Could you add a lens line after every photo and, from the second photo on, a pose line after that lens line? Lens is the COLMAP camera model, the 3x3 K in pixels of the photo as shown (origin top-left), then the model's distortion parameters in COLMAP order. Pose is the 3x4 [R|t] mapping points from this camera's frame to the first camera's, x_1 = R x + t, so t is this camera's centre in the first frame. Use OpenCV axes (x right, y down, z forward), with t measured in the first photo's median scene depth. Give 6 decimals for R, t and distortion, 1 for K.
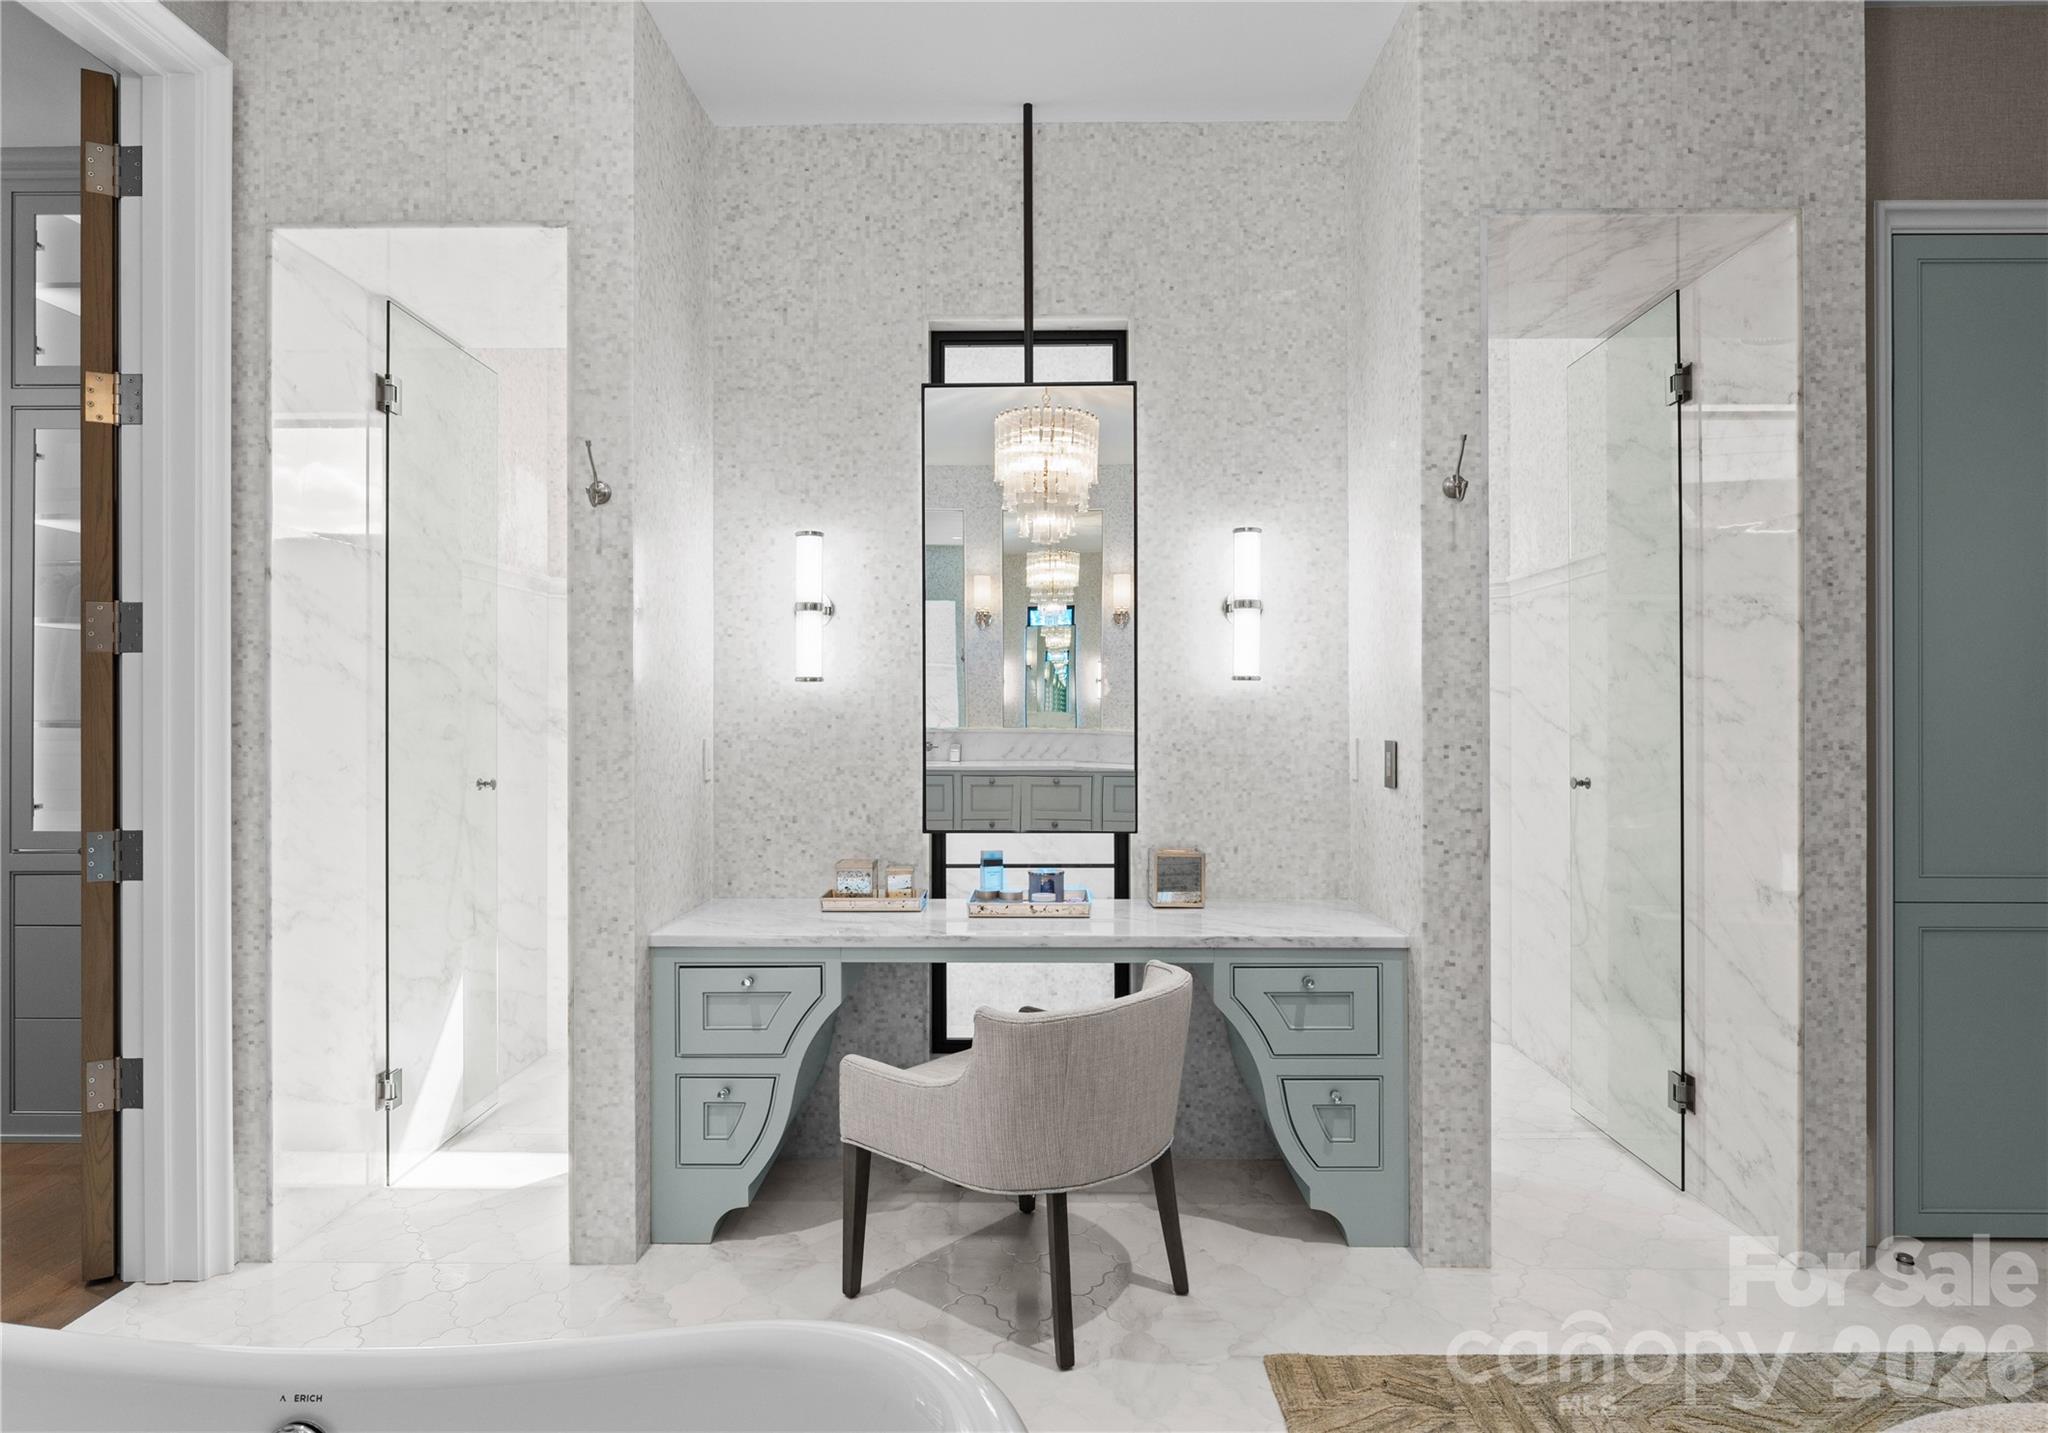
lens RADIAL K [[1180.4, 0, 1024.4], [0, 1180.4, 716.0], [0, 0, 1]] dist [-0.004246, -0.000829]
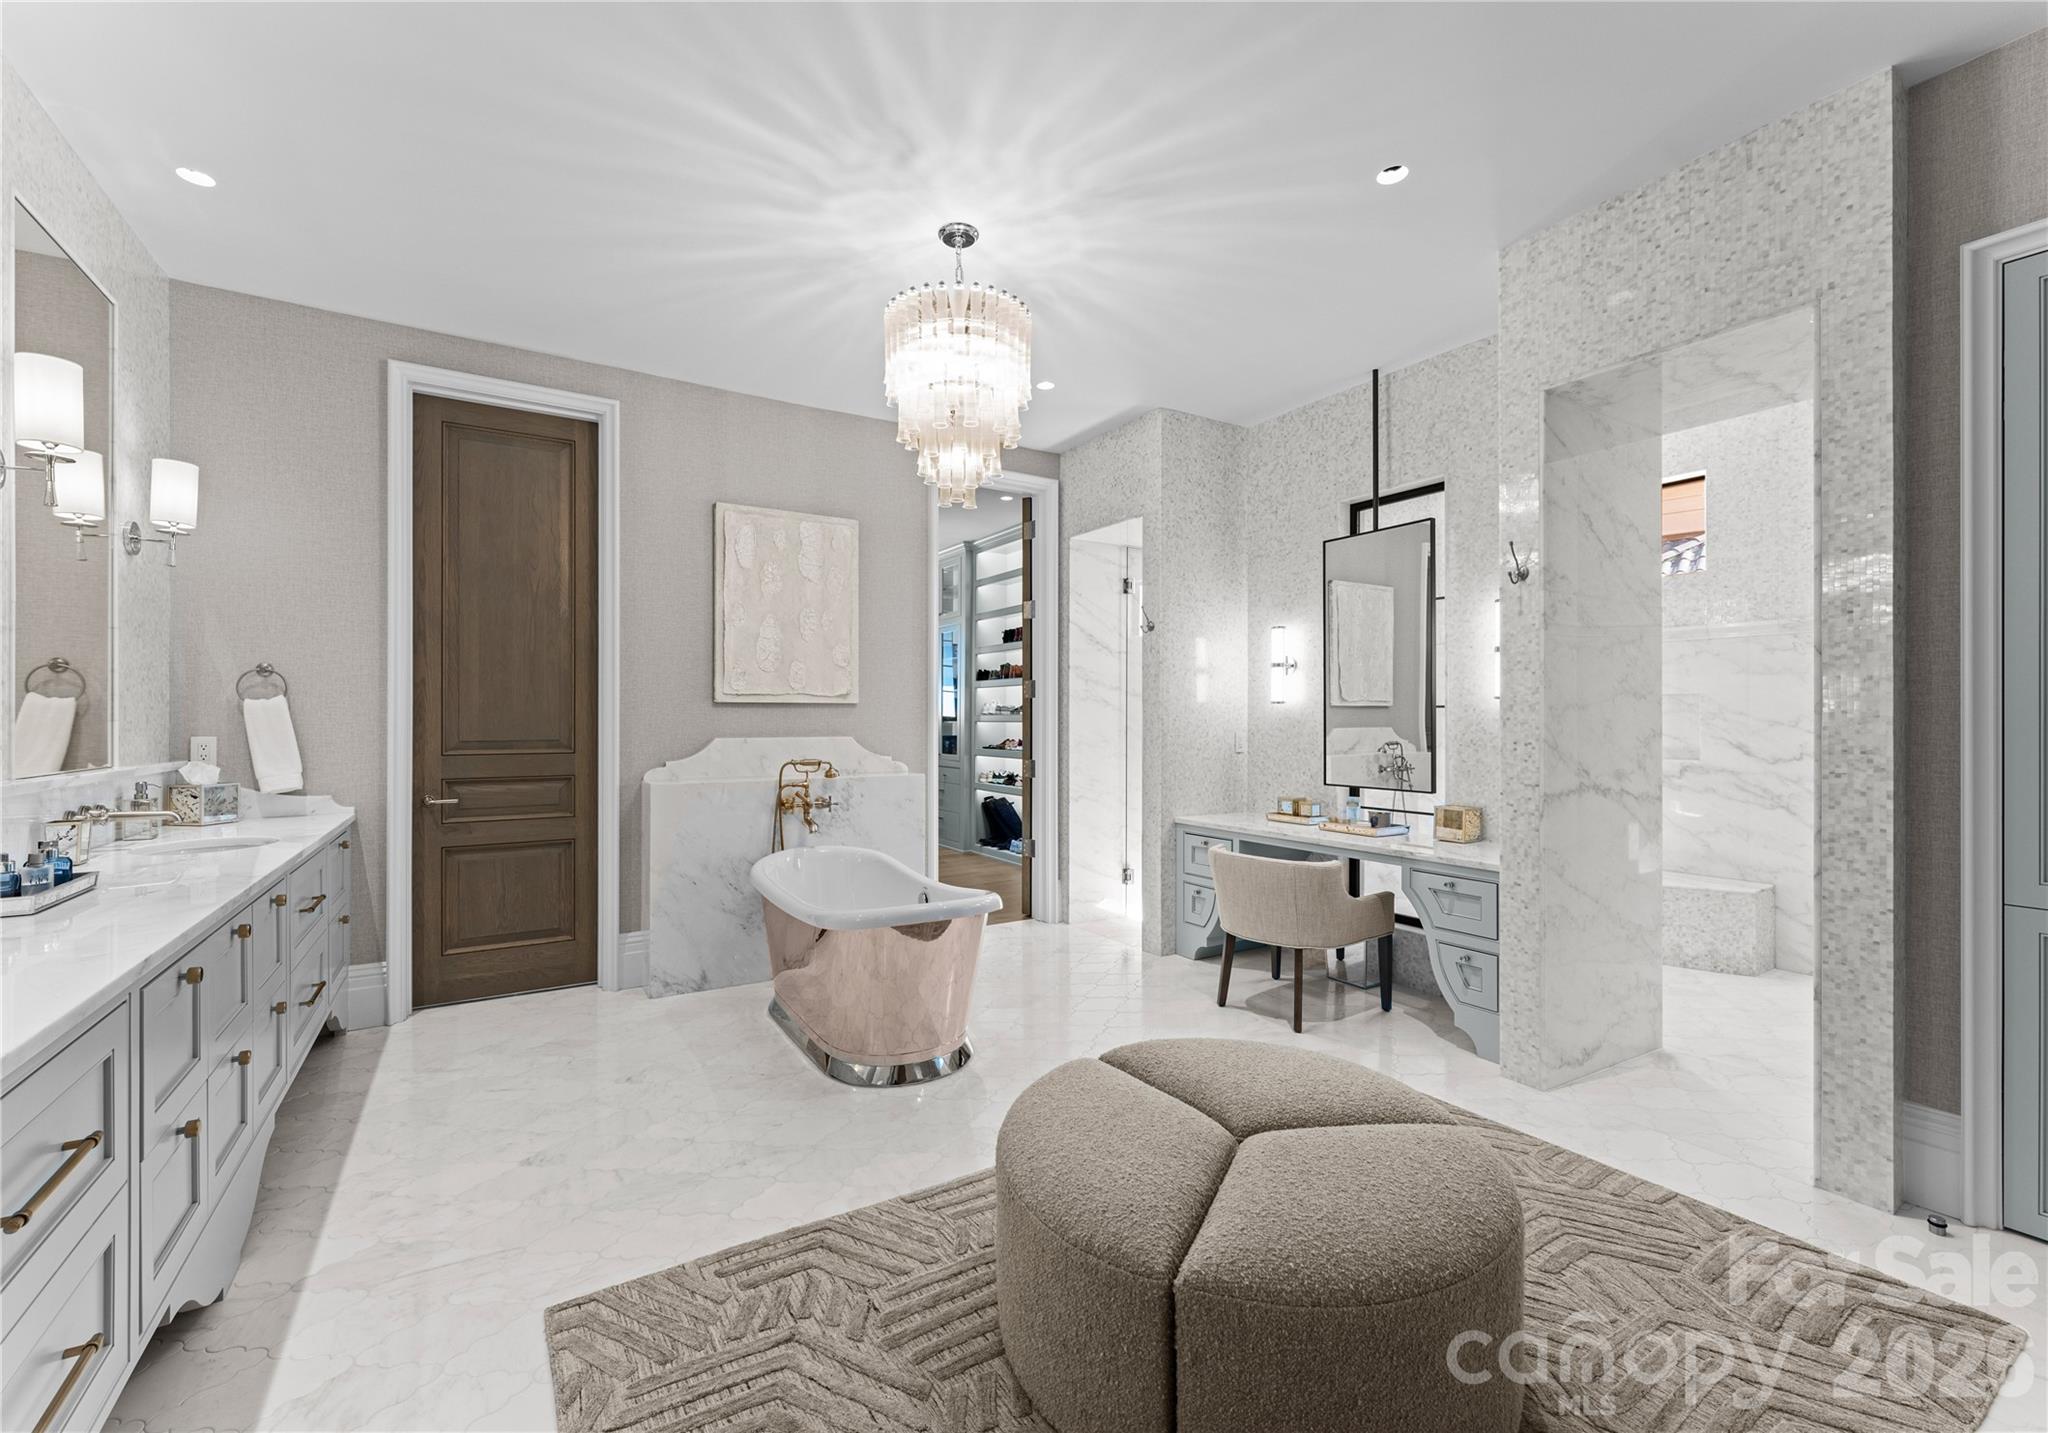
lens RADIAL K [[881.5, 0, 1024.0], [0, 881.5, 718.7], [0, 0, 1]] dist [0.000733, 0.000219]
pose [[0.538297, 0.001584, -0.842753, 0.980247], [-0.002384, 0.999997, 0.000357, -0.004522], [0.842752, 0.001817, 0.538300, -0.160330]]
